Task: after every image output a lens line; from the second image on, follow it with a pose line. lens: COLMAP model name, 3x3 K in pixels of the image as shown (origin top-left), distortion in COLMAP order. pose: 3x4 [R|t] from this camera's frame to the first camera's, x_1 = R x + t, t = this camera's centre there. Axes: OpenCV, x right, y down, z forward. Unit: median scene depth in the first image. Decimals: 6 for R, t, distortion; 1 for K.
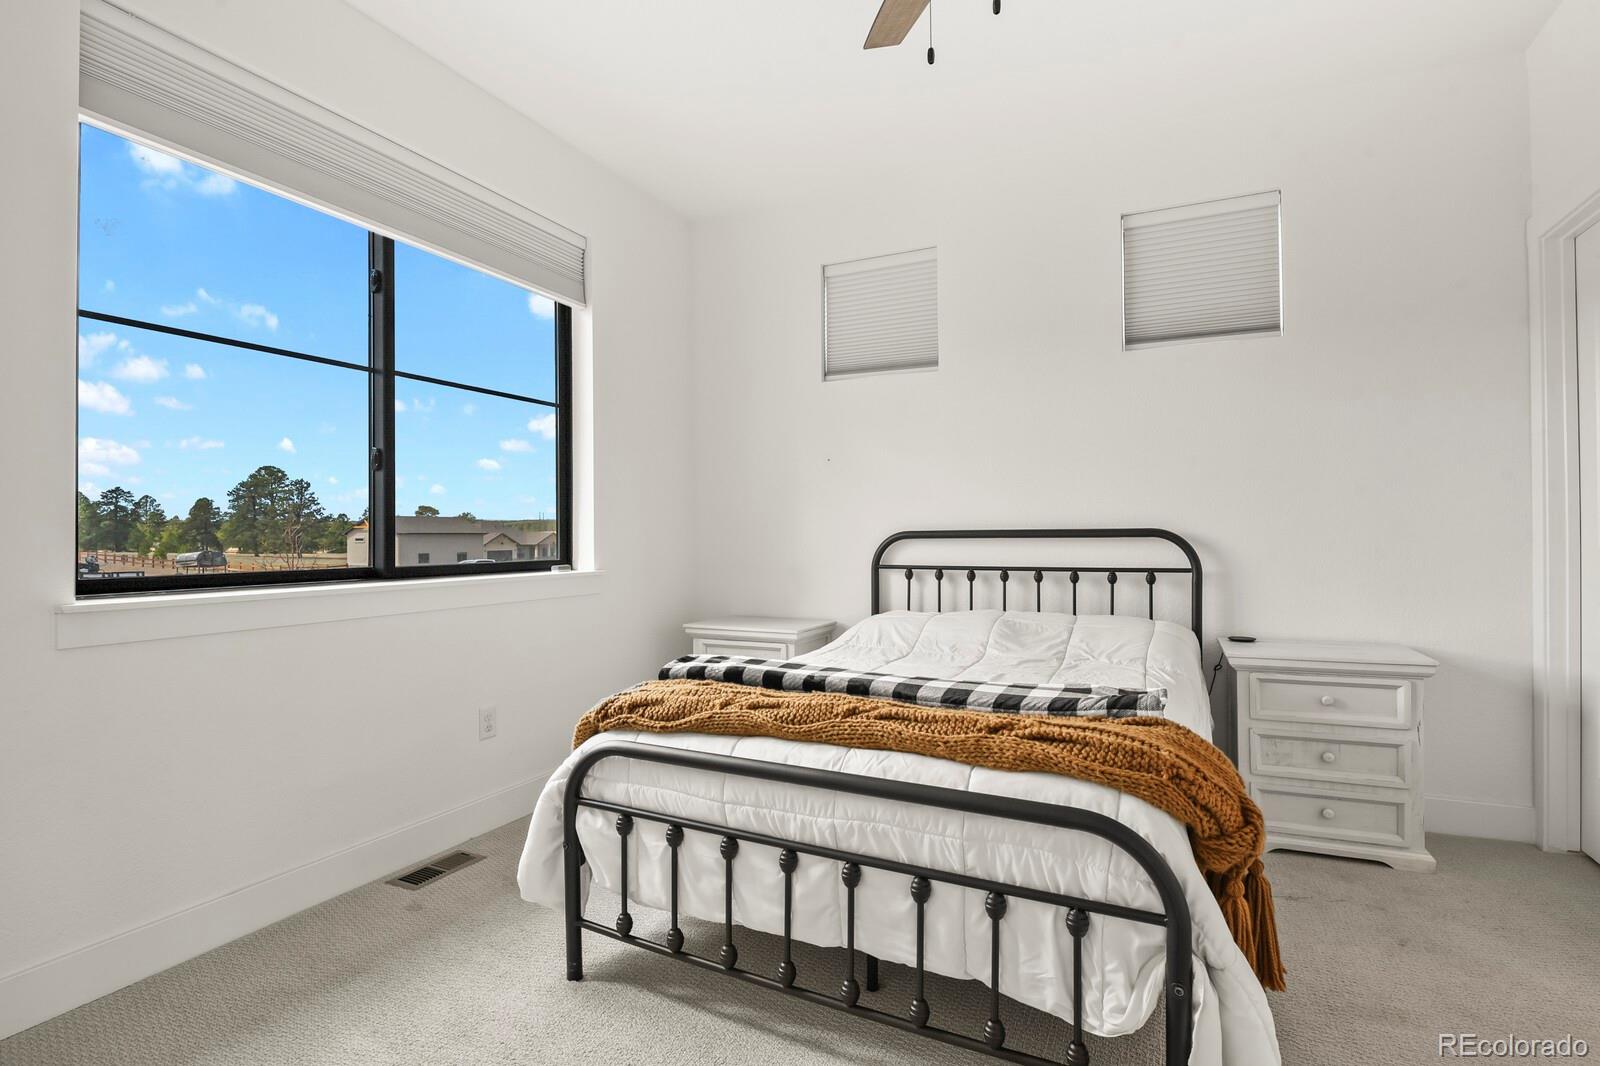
lens RADIAL K [[775.2, 0, 810.5], [0, 775.2, 533.5], [0, 0, 1]] dist [-0.009589, -0.007616]
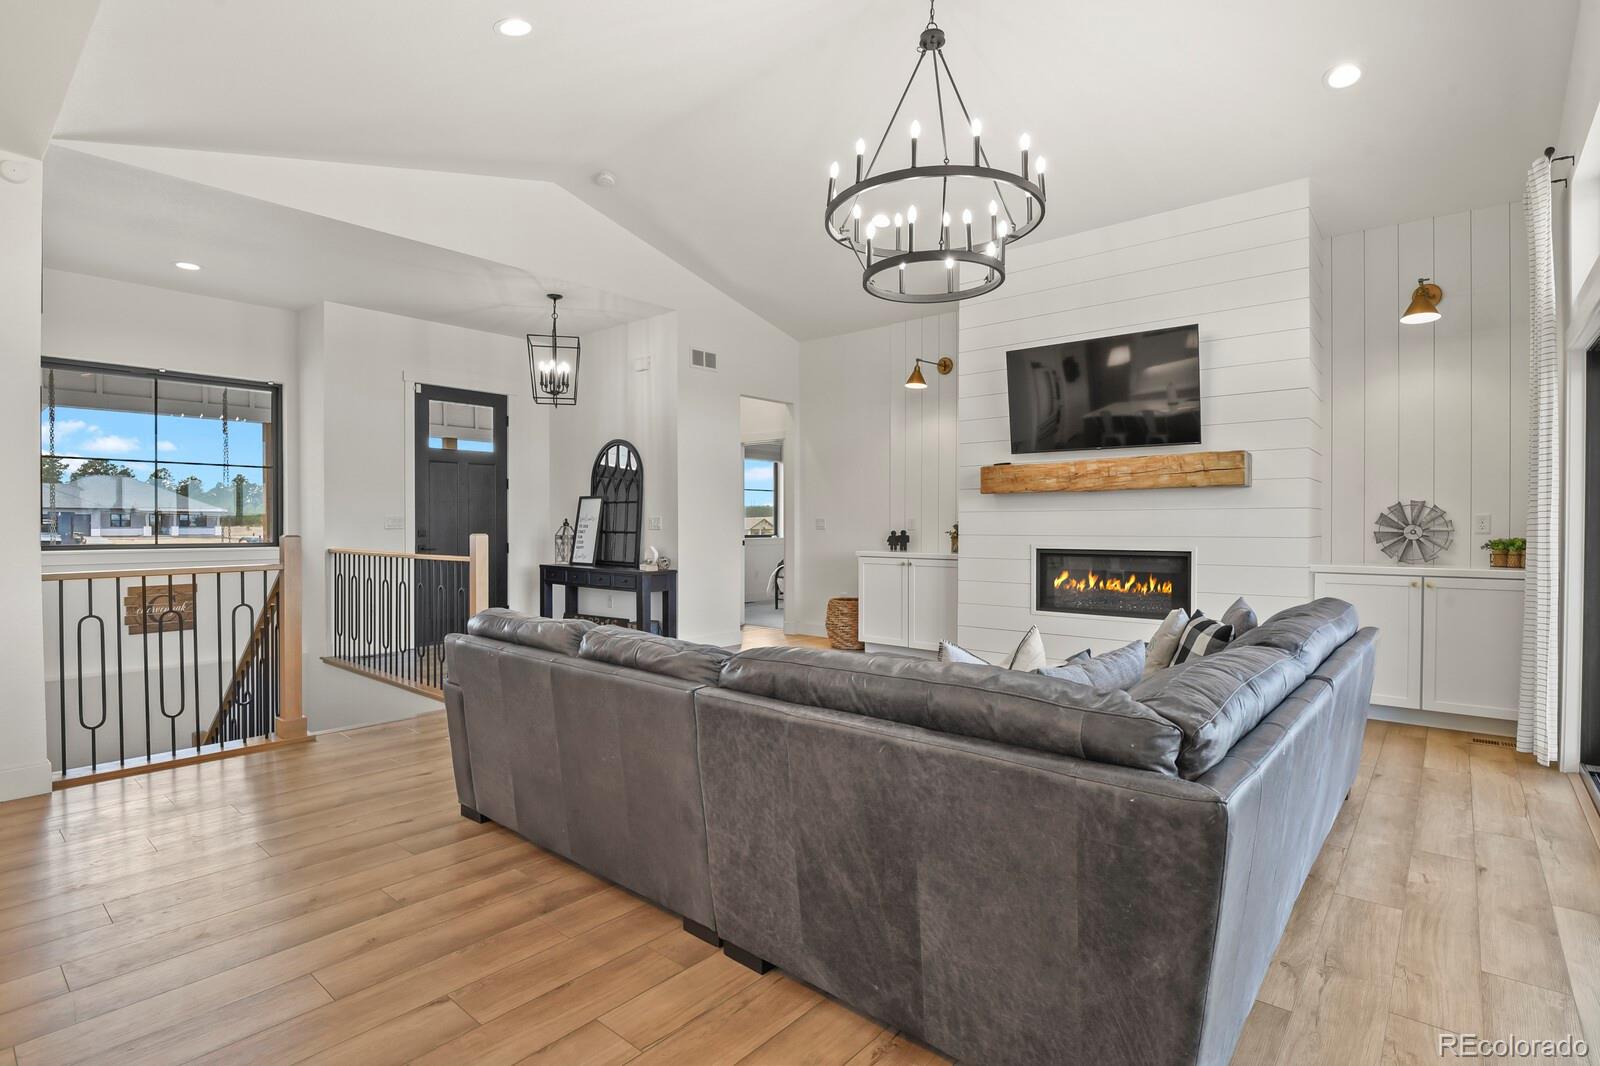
lens RADIAL K [[775.2, 0, 810.5], [0, 775.2, 533.5], [0, 0, 1]] dist [-0.009589, -0.007616]
pose [[0.966335, 0.011758, -0.257018, 1.309185], [-0.007639, 0.999826, 0.017019, -0.053941], [0.257174, -0.014483, 0.966257, -4.167512]]
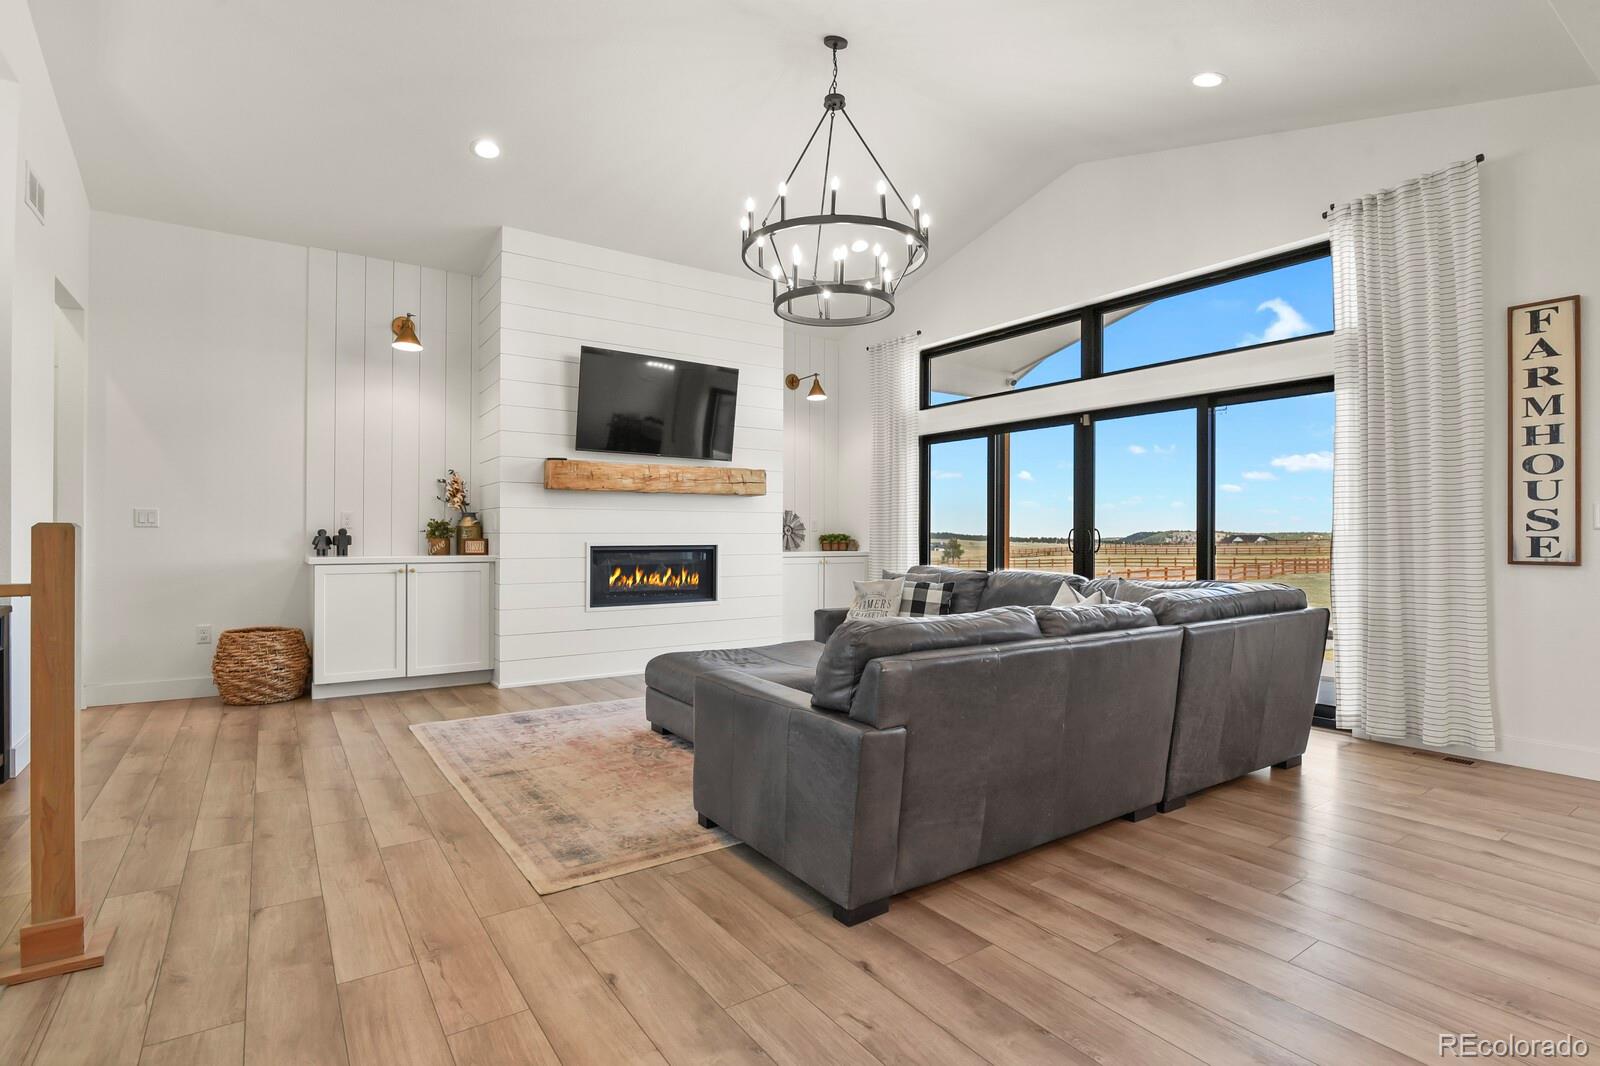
lens RADIAL K [[775.2, 0, 810.5], [0, 775.2, 533.5], [0, 0, 1]] dist [-0.009589, -0.007616]
pose [[0.498149, 0.010810, 0.867024, -0.779979], [-0.009831, 0.999928, -0.006819, 0.009863], [-0.867036, -0.005127, 0.498220, -3.313257]]
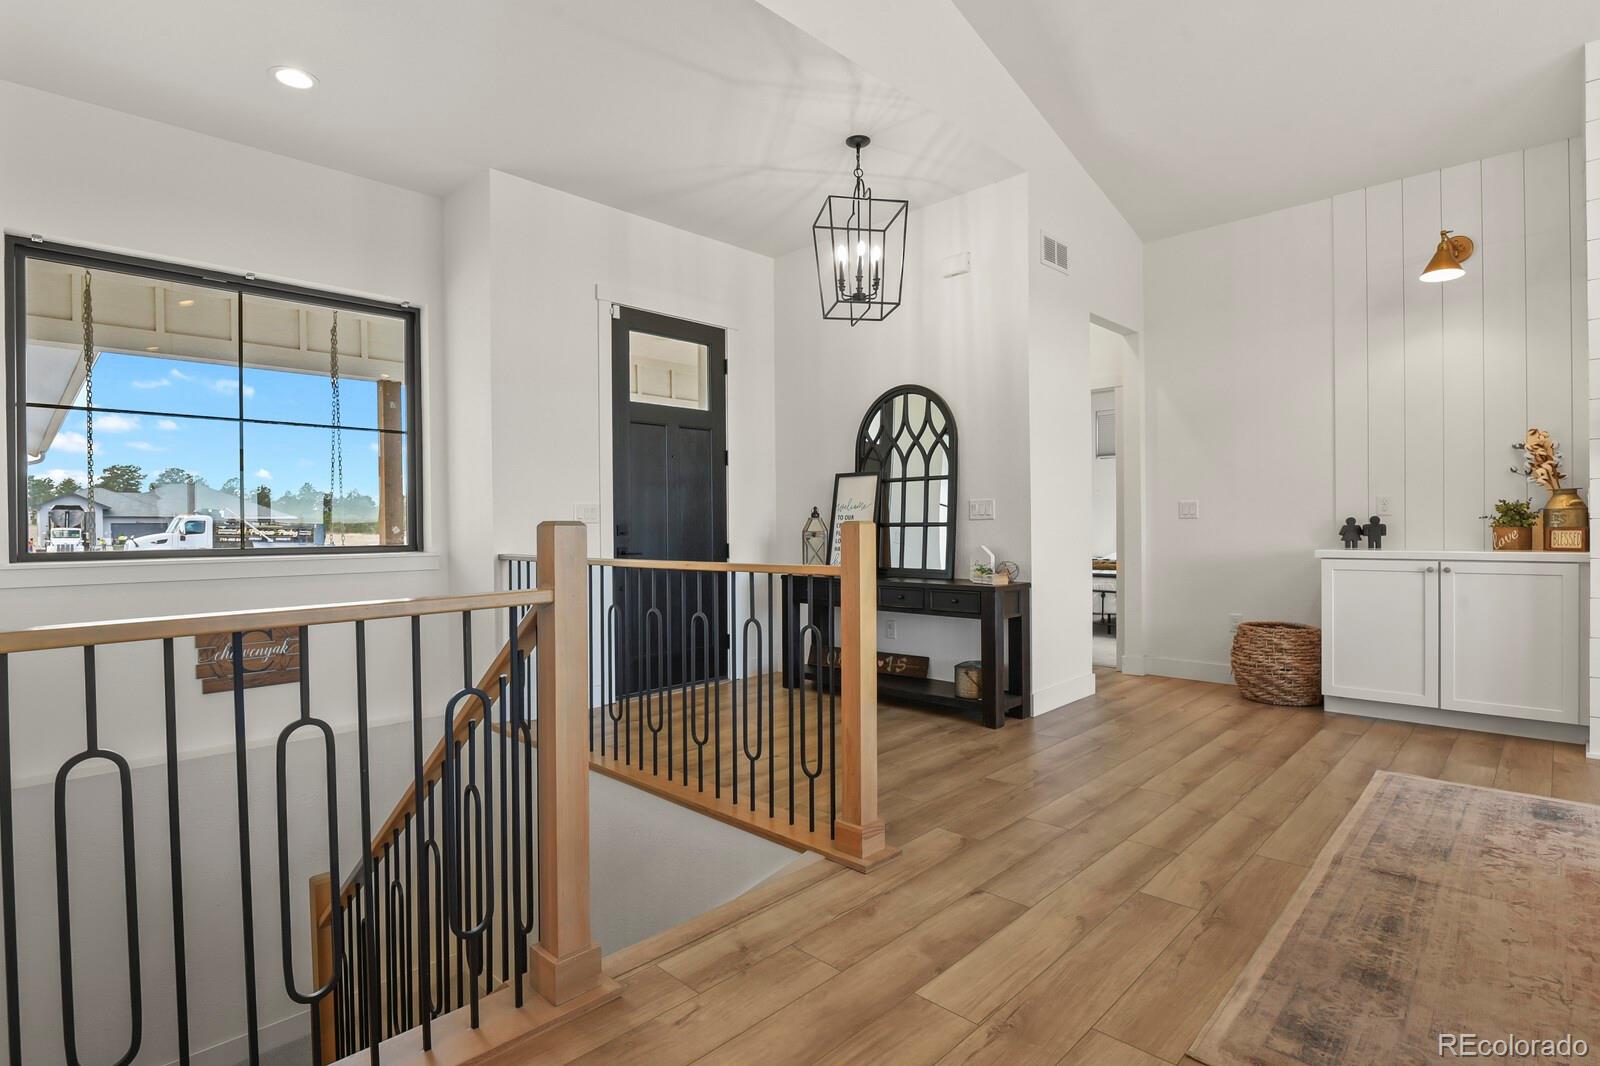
lens RADIAL K [[790.8, 0, 811.2], [0, 790.8, 533.5], [0, 0, 1]] dist [-0.006894, -0.008276]
pose [[0.946116, 0.000413, -0.323827, -0.052403], [0.004543, 0.999884, 0.014548, 0.000645], [0.323796, -0.015236, 0.946004, -3.262908]]
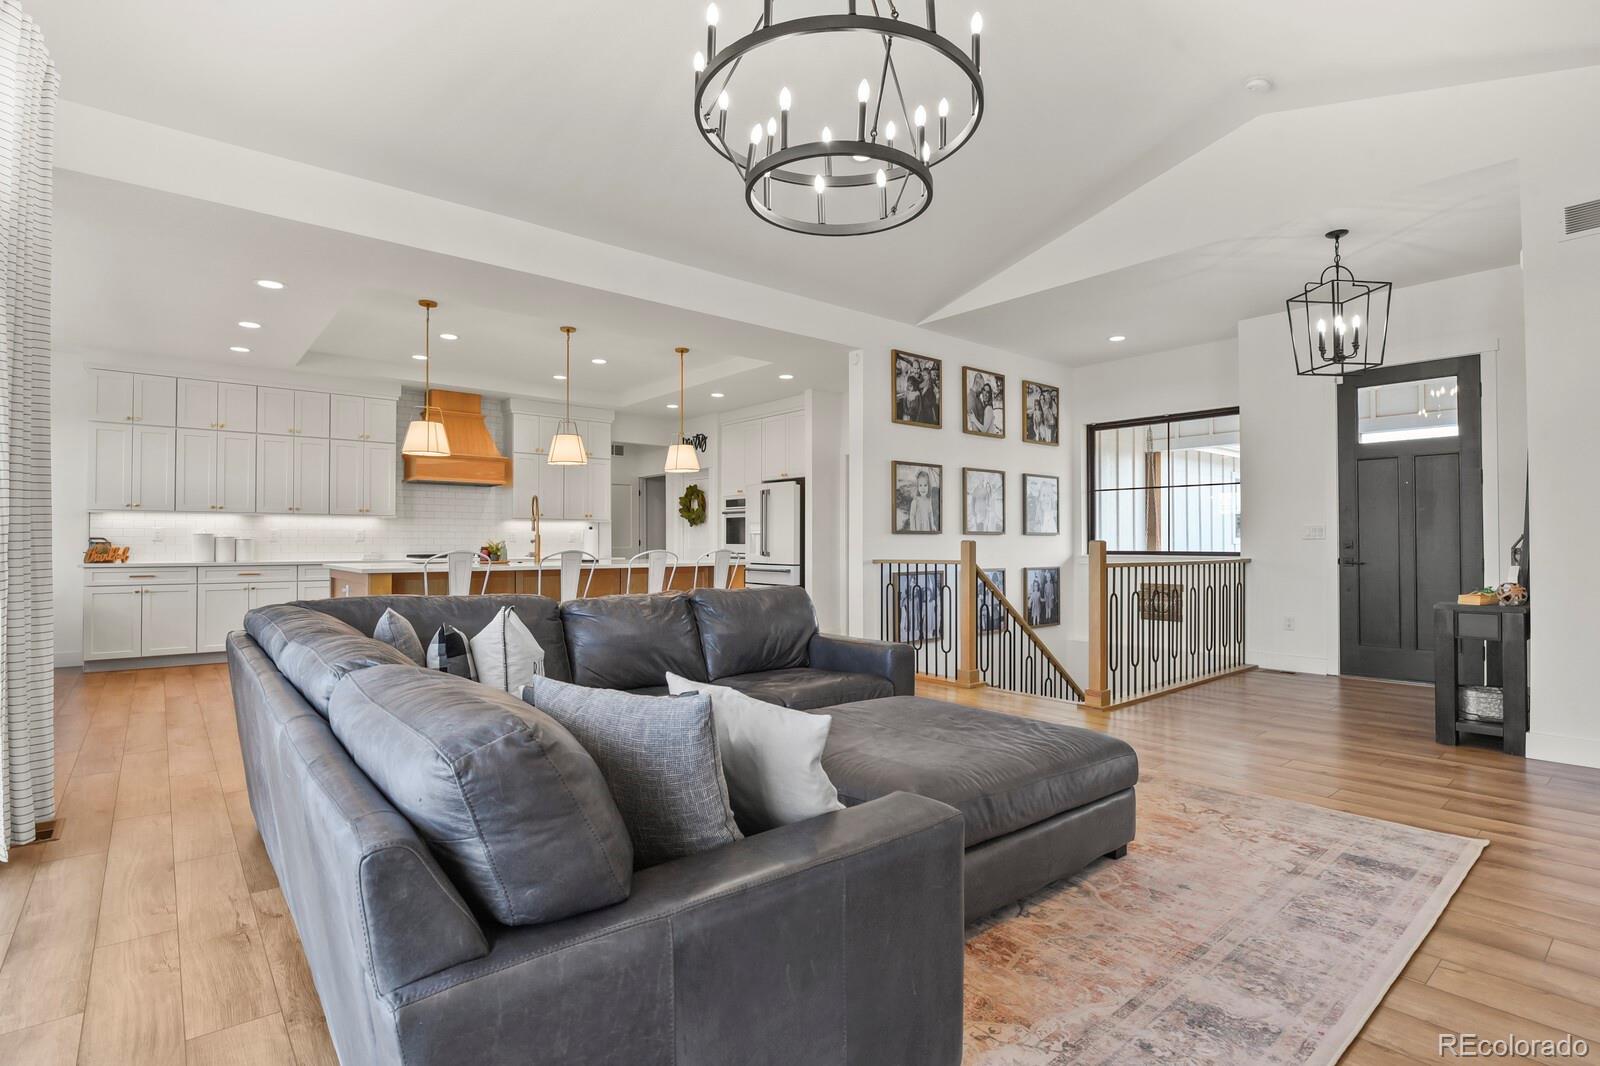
lens RADIAL K [[775.2, 0, 810.5], [0, 775.2, 533.5], [0, 0, 1]] dist [-0.009589, -0.007616]
pose [[-0.412670, -0.002670, -0.910876, 2.399190], [0.005222, 0.999972, -0.005297, -0.016588], [0.910865, -0.006943, -0.412645, -1.775753]]
